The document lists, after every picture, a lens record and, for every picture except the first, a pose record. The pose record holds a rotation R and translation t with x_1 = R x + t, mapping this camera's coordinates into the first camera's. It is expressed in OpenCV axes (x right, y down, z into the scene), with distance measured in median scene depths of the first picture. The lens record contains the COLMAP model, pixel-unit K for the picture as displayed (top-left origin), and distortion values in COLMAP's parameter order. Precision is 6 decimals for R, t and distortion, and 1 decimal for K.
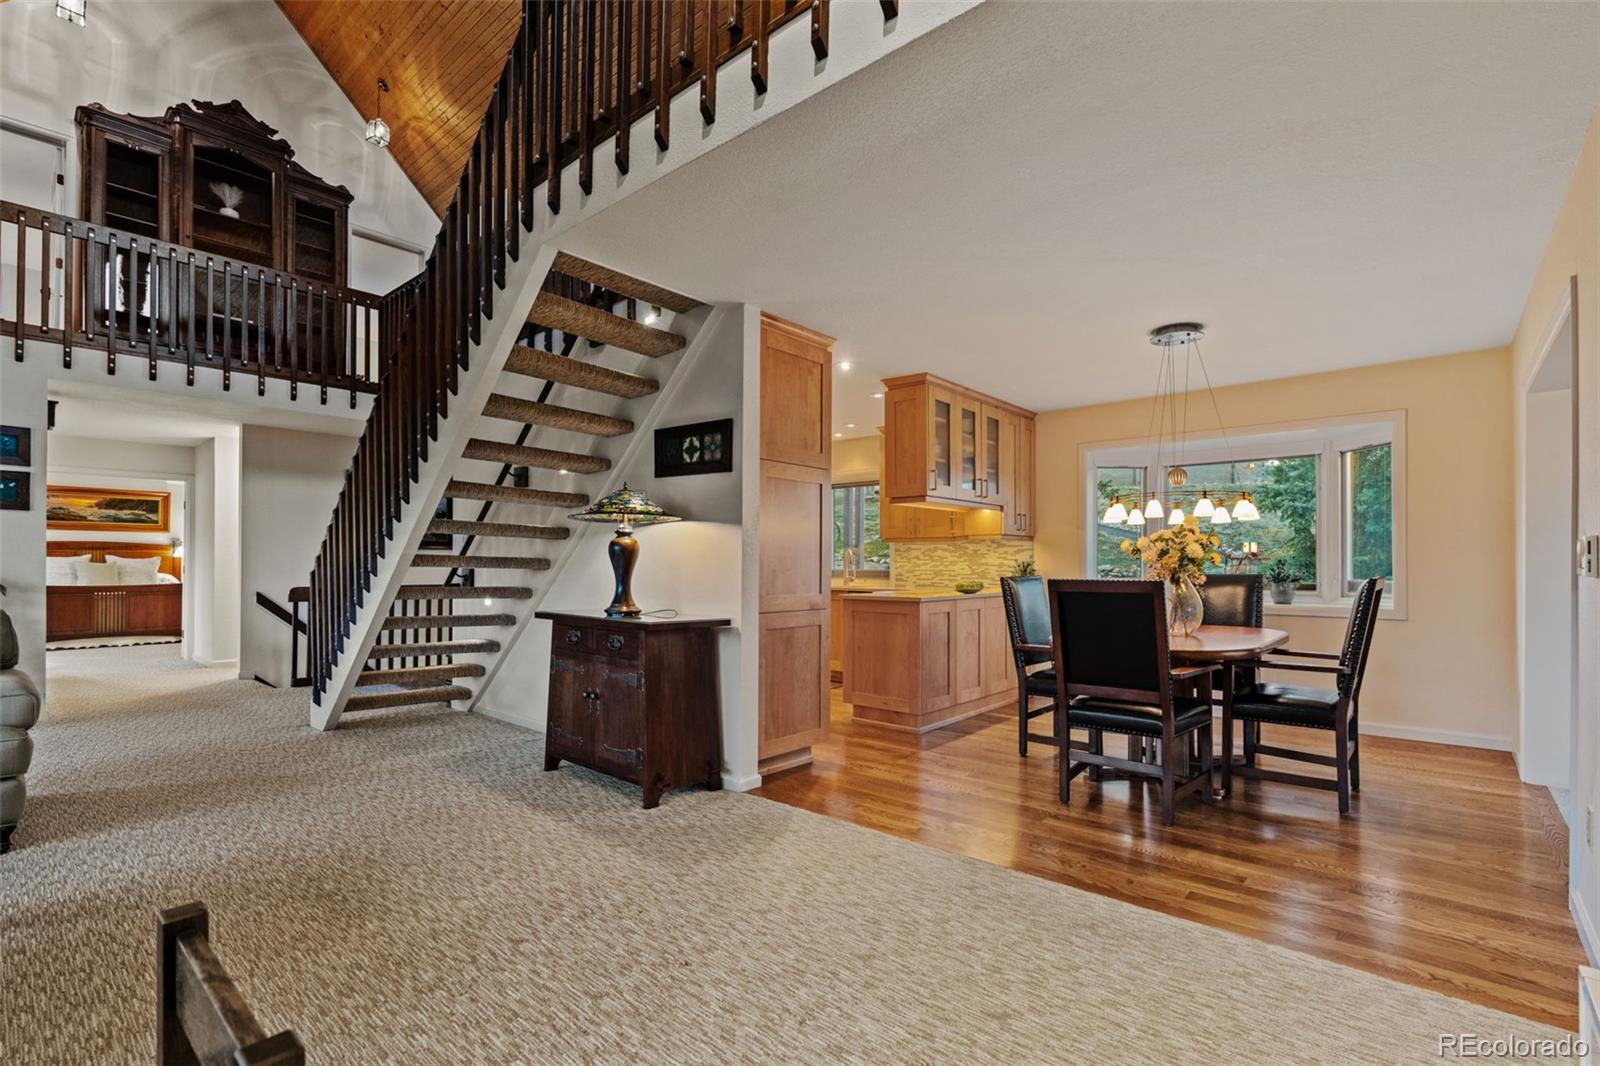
lens RADIAL K [[728.2, 0, 809.0], [0, 728.2, 562.6], [0, 0, 1]] dist [-0.001225, 0.000280]
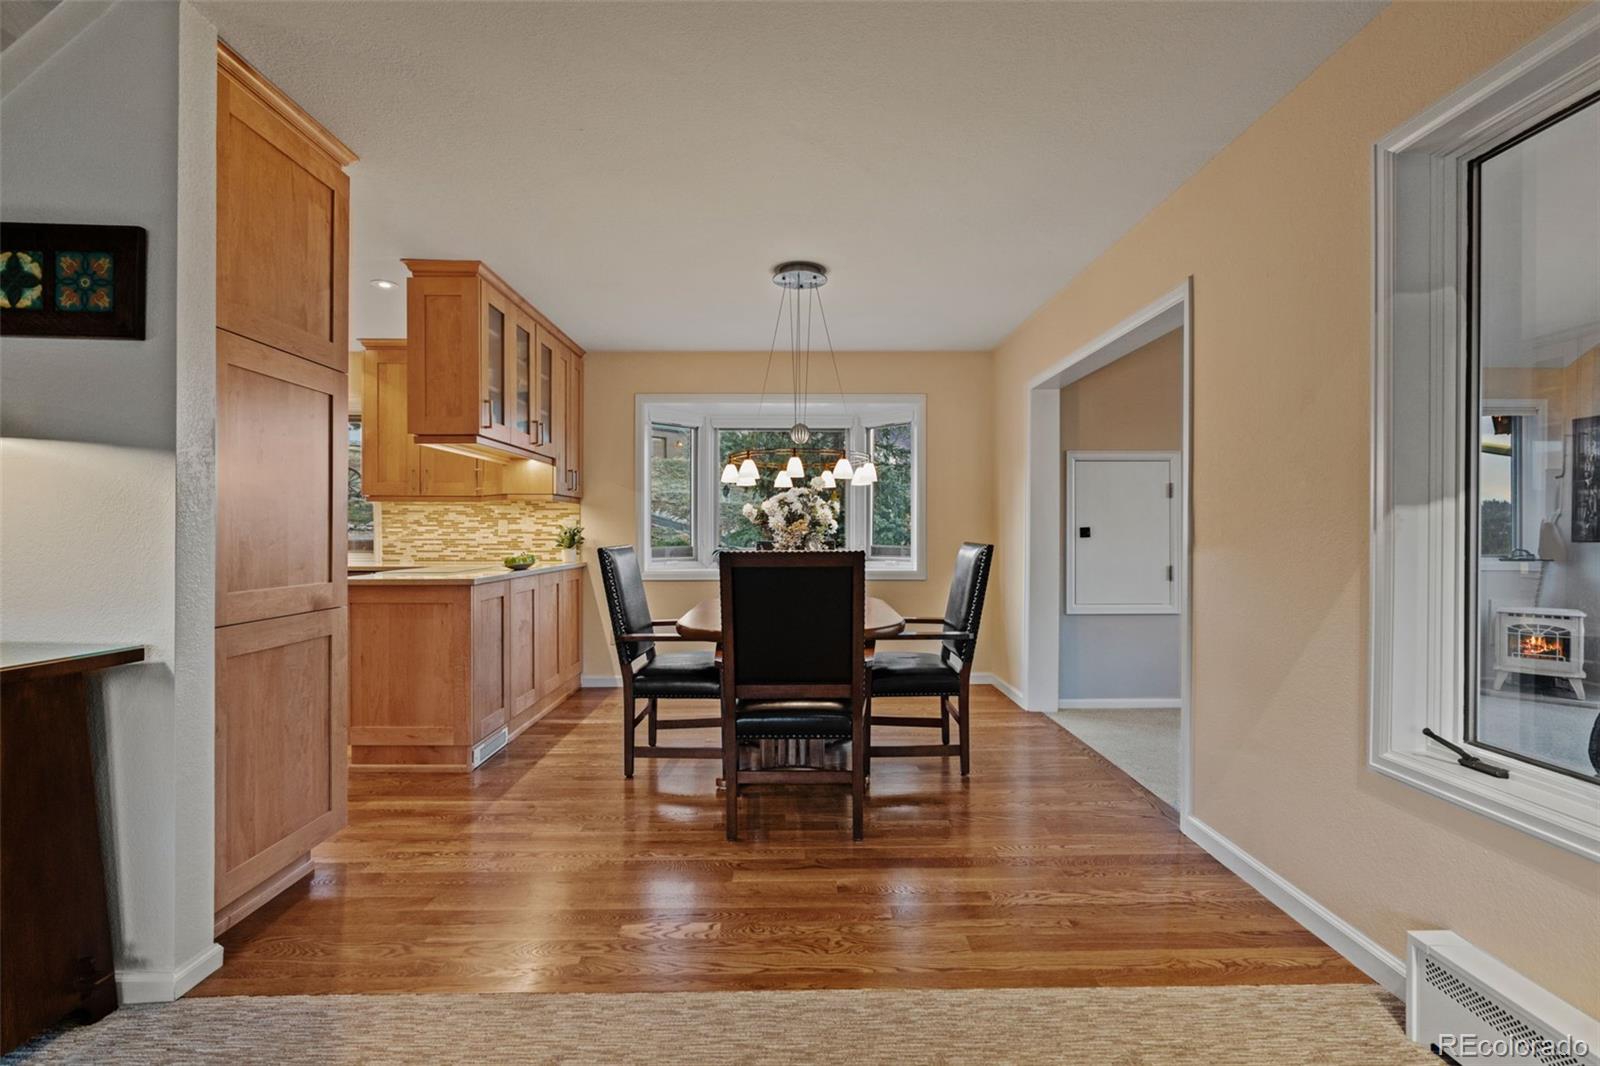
lens RADIAL K [[724.2, 0, 800.0], [0, 724.2, 533.0], [0, 0, 1]] dist [-0.011423, 0.003782]
pose [[0.747378, -0.002837, 0.664393, -0.072700], [-0.000679, 0.999987, 0.005034, 0.000003], [-0.664399, -0.004214, 0.747366, 0.264665]]
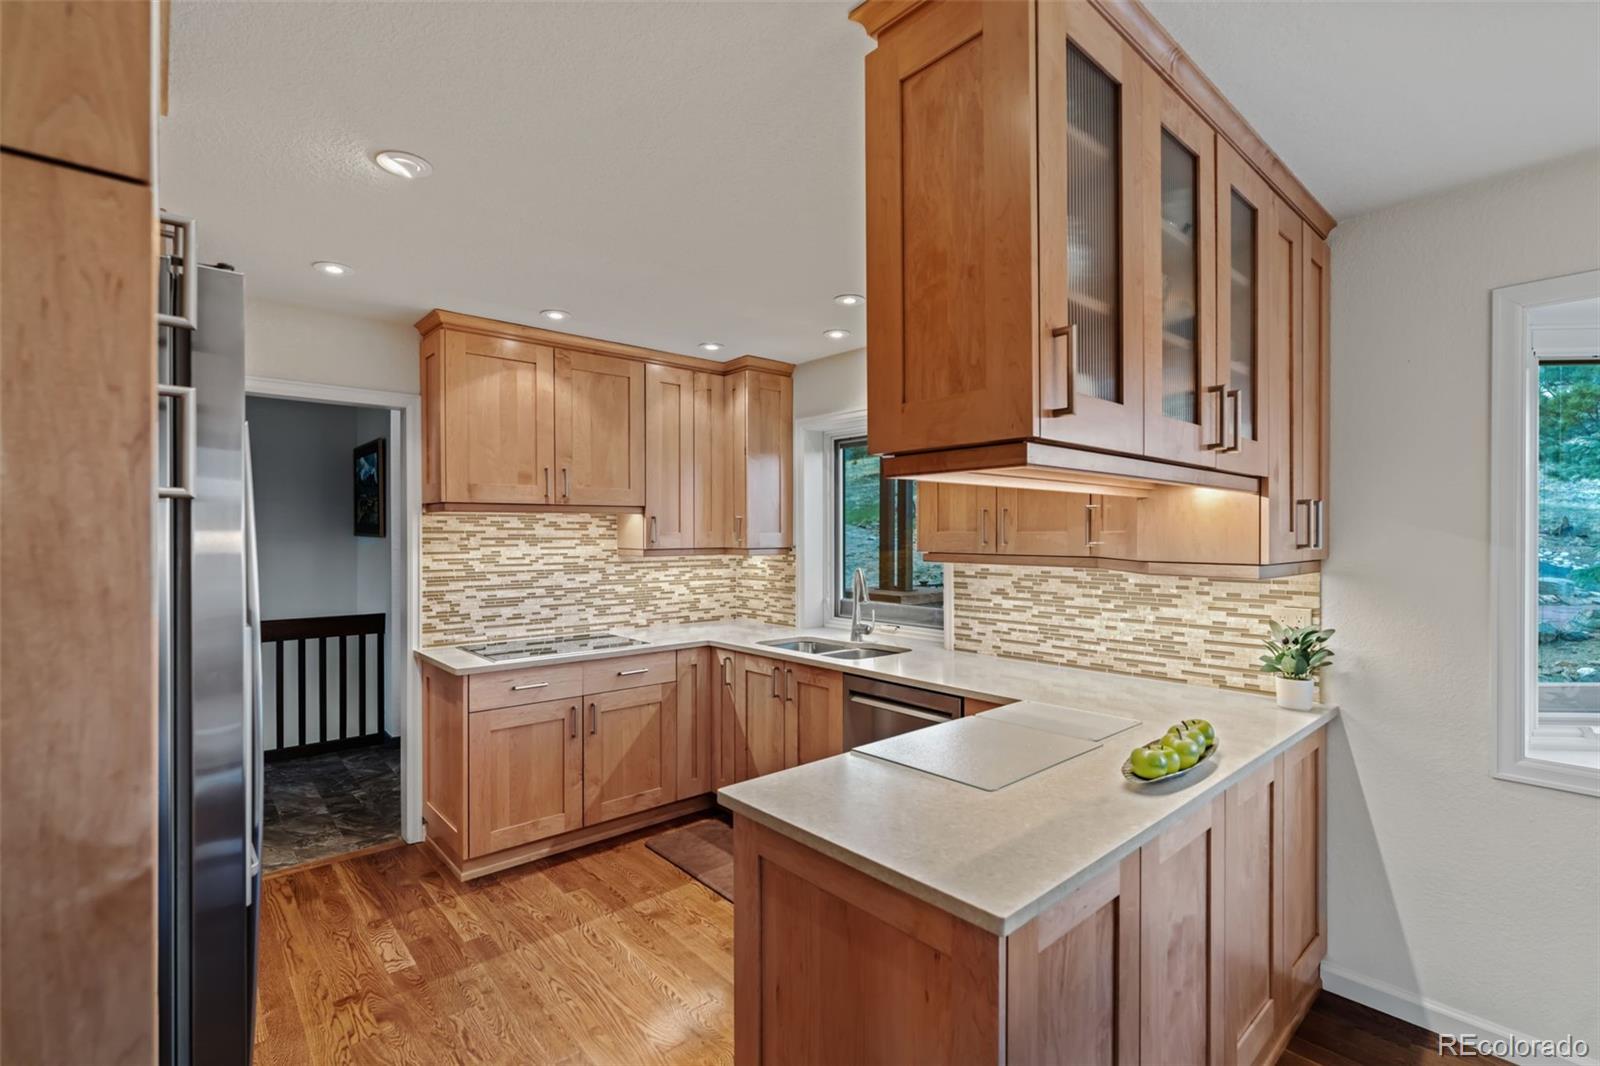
lens RADIAL K [[724.2, 0, 800.0], [0, 724.2, 533.0], [0, 0, 1]] dist [-0.011423, 0.003782]
pose [[0.991024, -0.000217, -0.133682, 0.119684], [0.000026, 0.999999, -0.001430, -0.062043], [0.133682, 0.001413, 0.991023, 0.765288]]
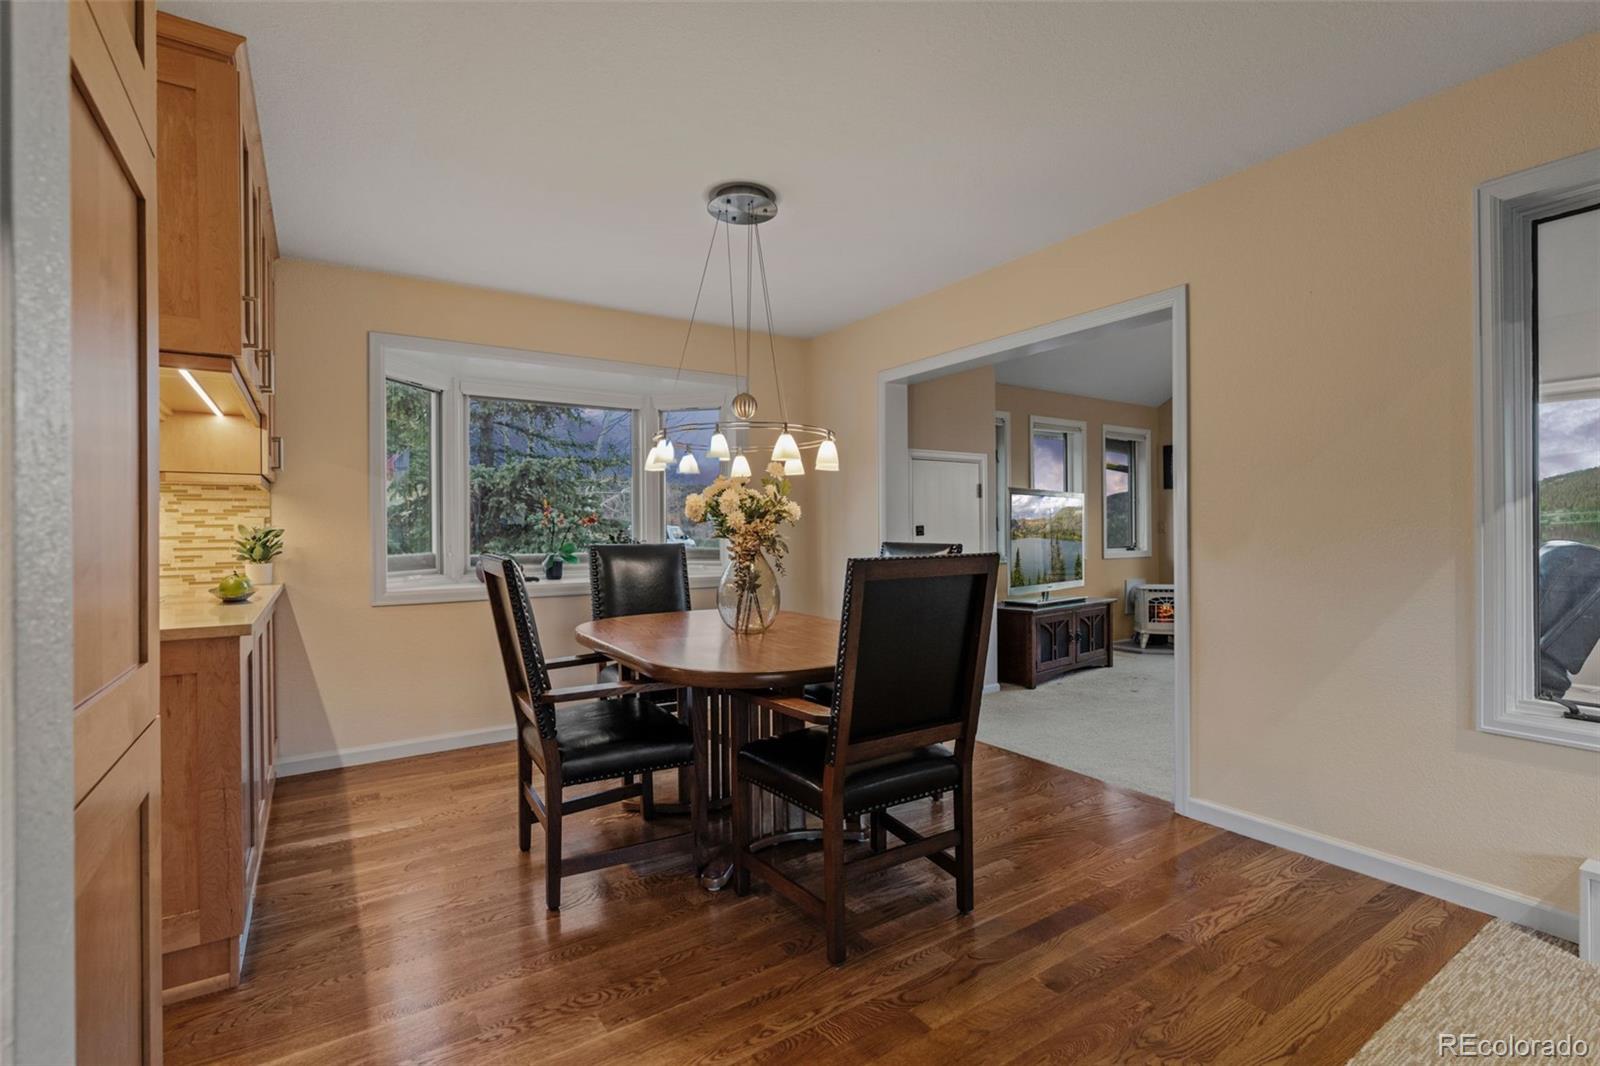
lens RADIAL K [[724.2, 0, 800.0], [0, 724.2, 533.0], [0, 0, 1]] dist [-0.011423, 0.003782]
pose [[0.272531, -0.006702, 0.962124, -0.124855], [0.005980, 0.999968, 0.005272, 0.000726], [-0.962128, 0.004317, 0.272563, 0.610318]]
